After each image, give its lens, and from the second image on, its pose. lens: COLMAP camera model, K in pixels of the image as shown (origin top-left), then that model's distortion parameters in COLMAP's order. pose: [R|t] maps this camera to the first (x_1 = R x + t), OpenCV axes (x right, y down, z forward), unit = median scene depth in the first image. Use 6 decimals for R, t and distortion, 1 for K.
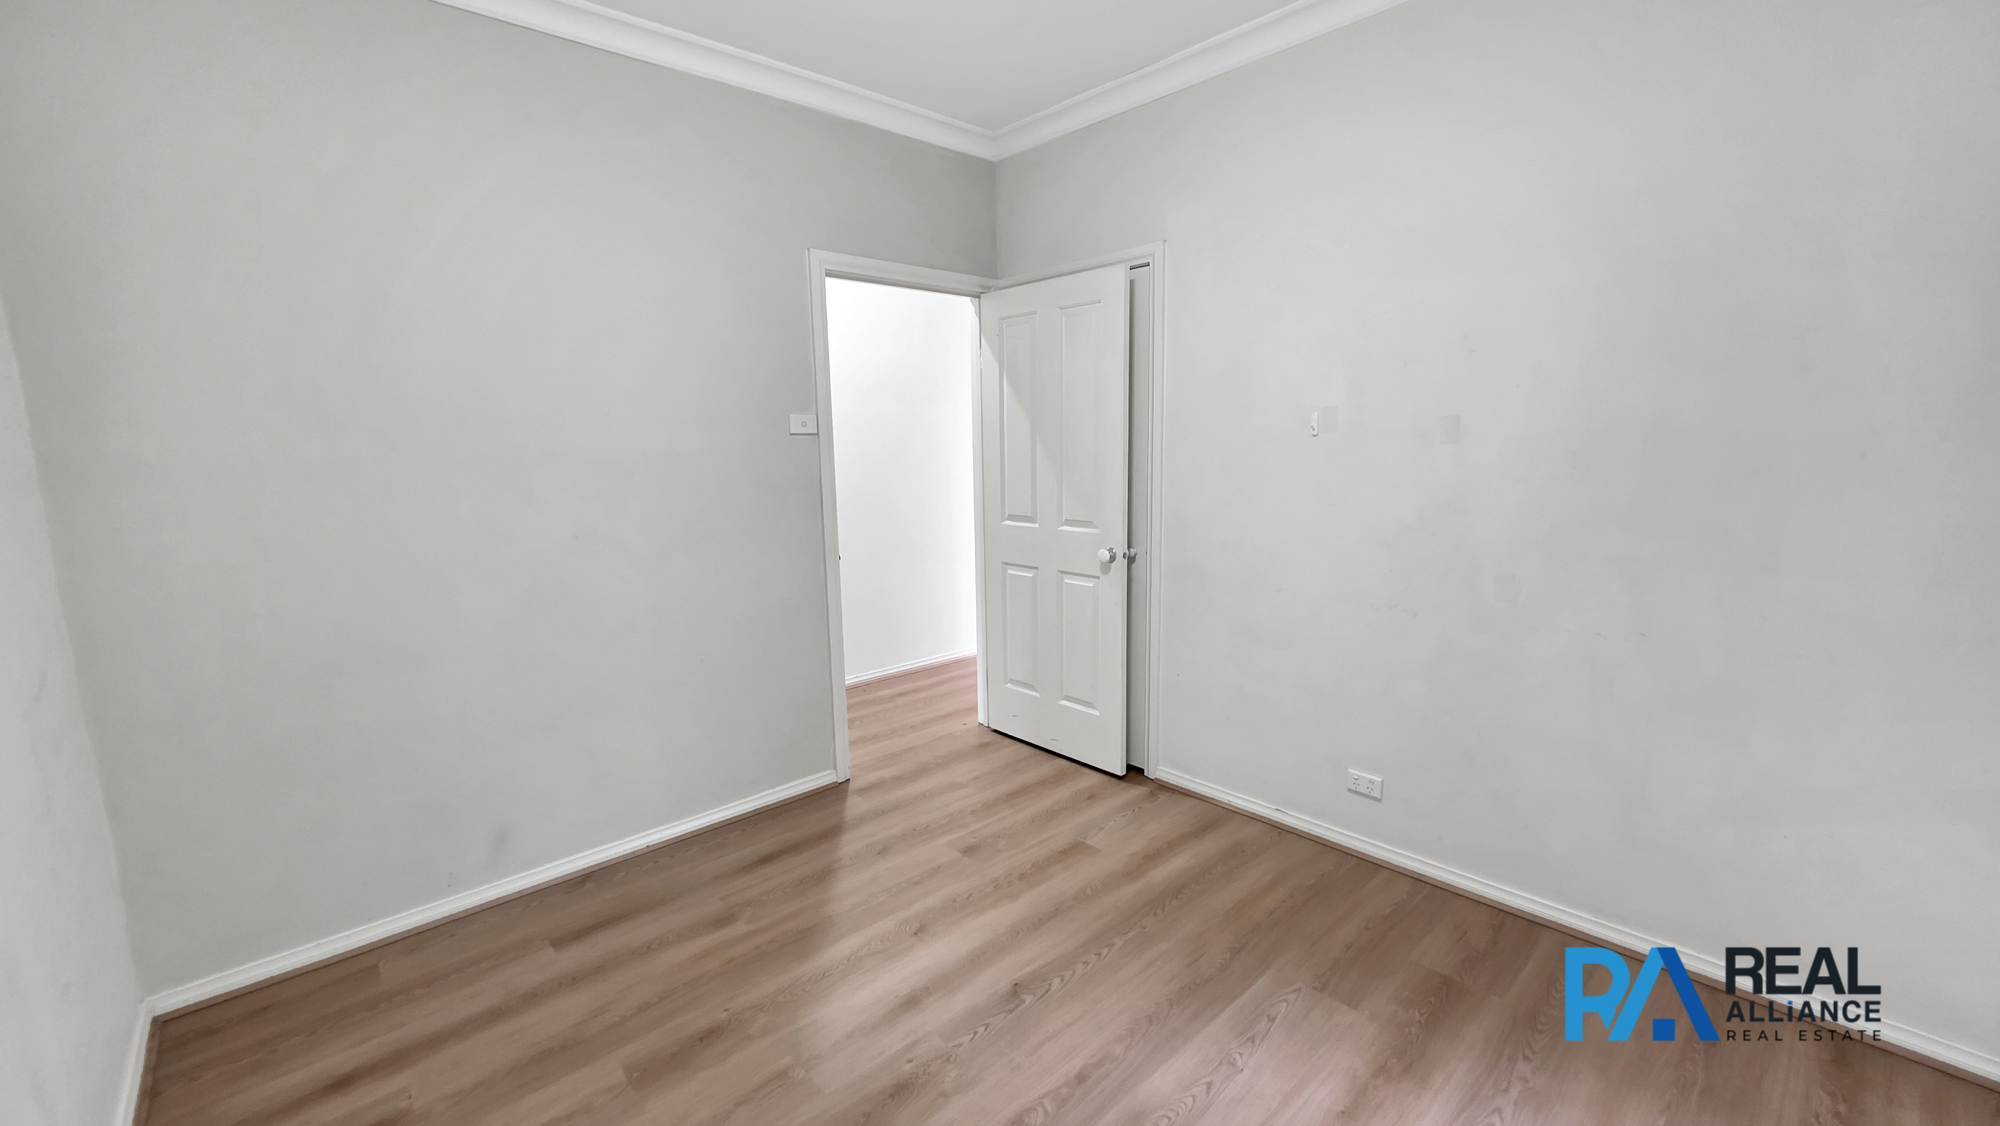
lens RADIAL K [[803.3, 0, 1000.0], [0, 803.3, 563.0], [0, 0, 1]] dist [-0.000305, -0.000167]
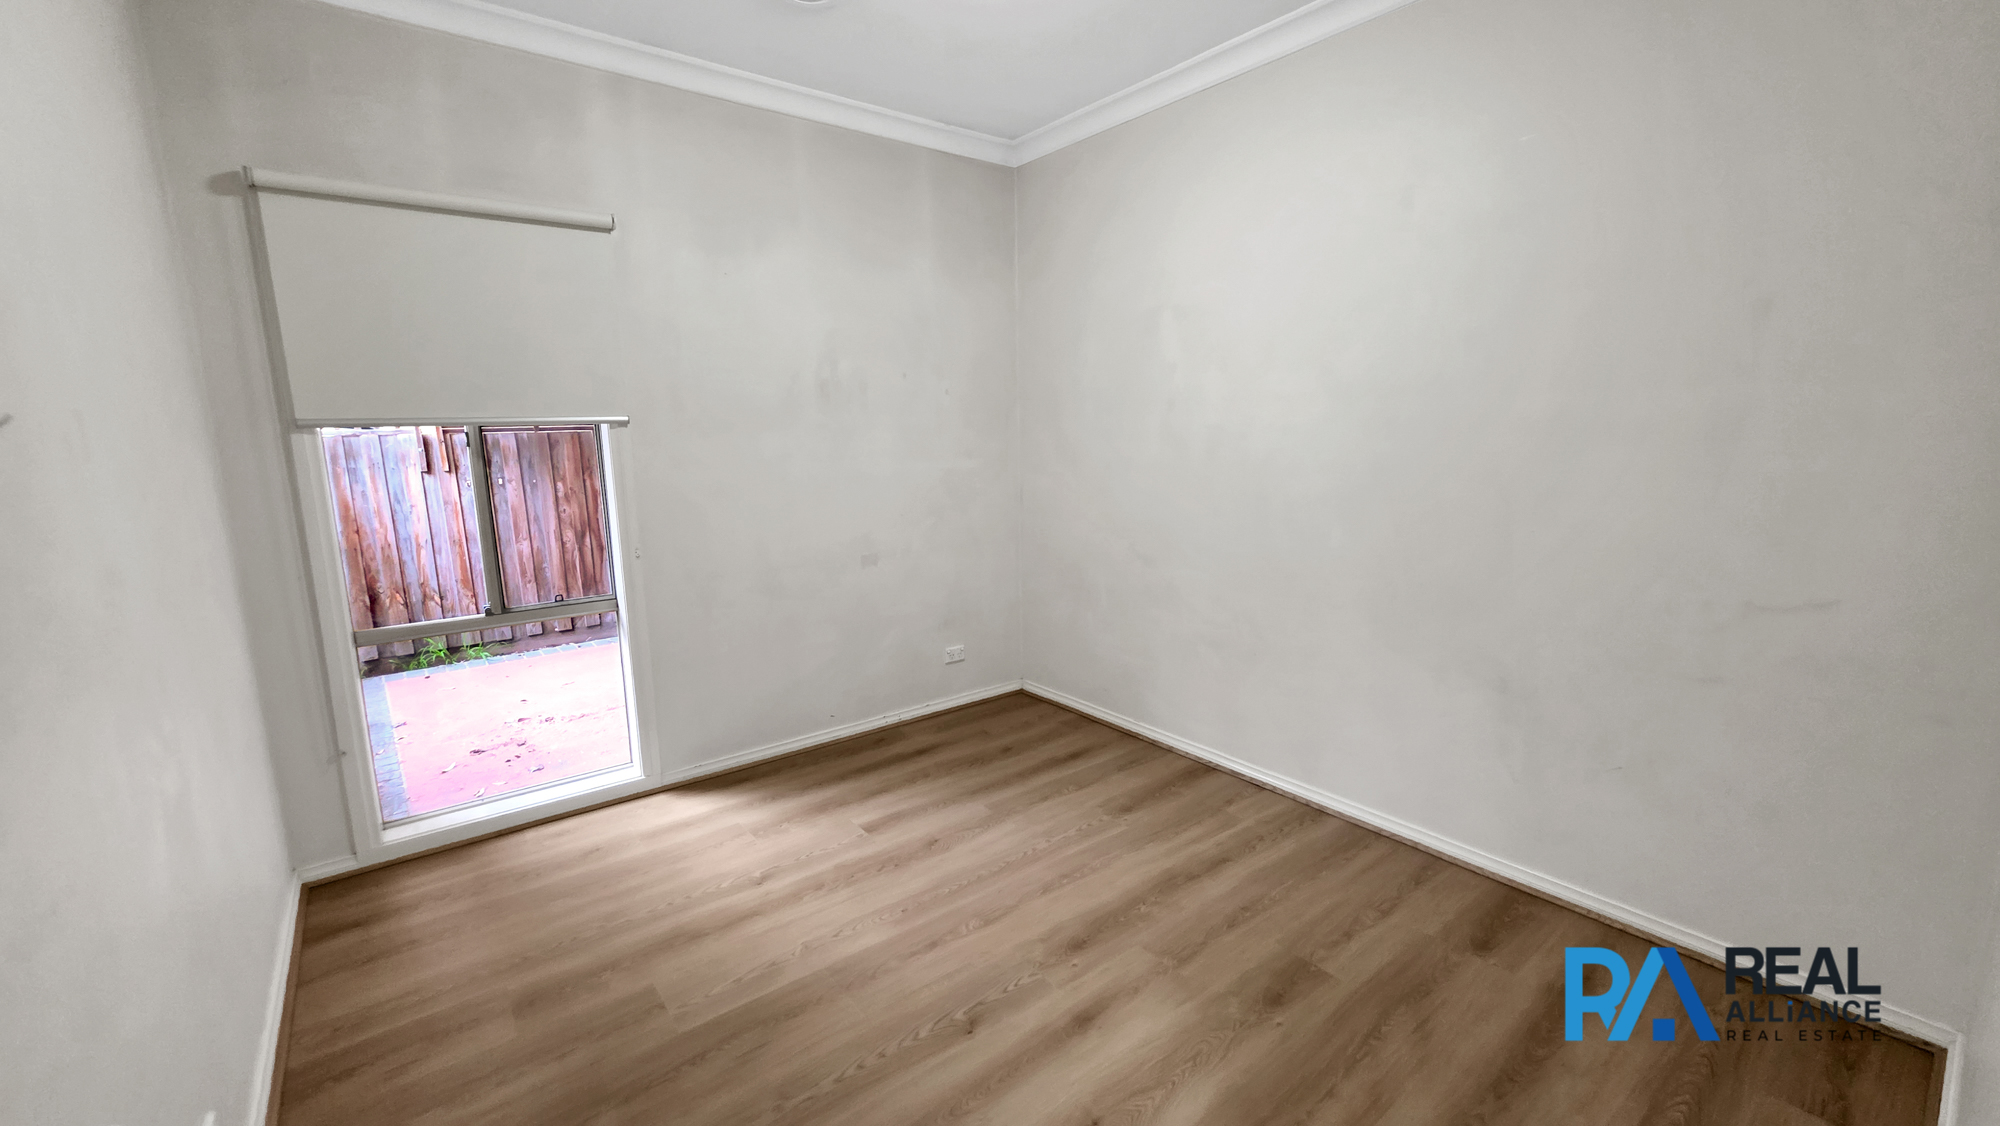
lens RADIAL K [[803.3, 0, 1000.0], [0, 803.3, 563.0], [0, 0, 1]] dist [-0.000305, -0.000167]
pose [[-0.995803, 0.023171, 0.088543, -0.113535], [0.050033, 0.947890, 0.314645, -0.272908], [-0.076638, 0.317754, -0.945071, 1.791041]]
